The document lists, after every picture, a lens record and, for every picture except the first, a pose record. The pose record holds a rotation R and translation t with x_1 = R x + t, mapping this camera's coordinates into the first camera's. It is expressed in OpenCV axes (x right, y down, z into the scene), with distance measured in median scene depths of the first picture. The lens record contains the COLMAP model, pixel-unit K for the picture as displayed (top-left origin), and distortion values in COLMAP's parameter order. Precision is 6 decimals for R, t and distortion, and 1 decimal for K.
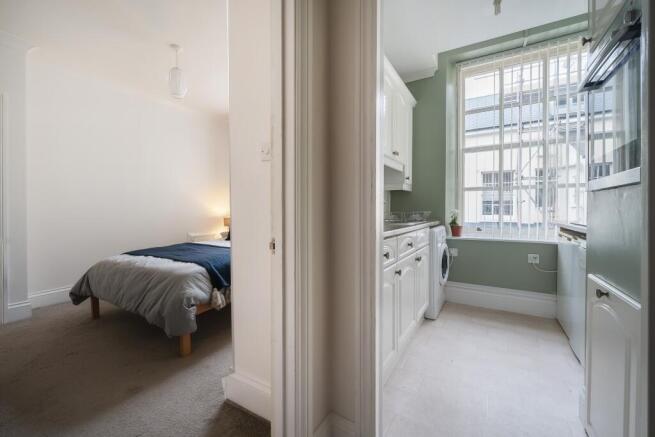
lens RADIAL K [[275.0, 0, 320.7], [0, 275.0, 210.2], [0, 0, 1]] dist [-0.002393, 0.000384]
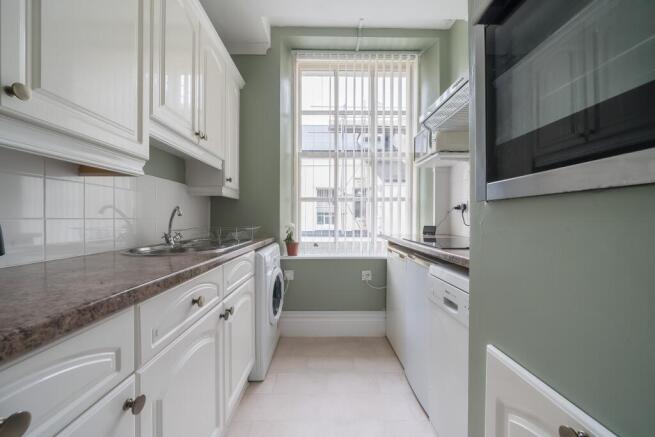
lens RADIAL K [[247.5, 0, 327.7], [0, 247.5, 218.6], [0, 0, 1]] dist [-0.007395, -0.000019]
pose [[0.833813, -0.000380, 0.552047, 0.194297], [0.001658, 0.999997, -0.001816, -0.015977], [-0.552044, 0.002430, 0.833811, 0.361010]]
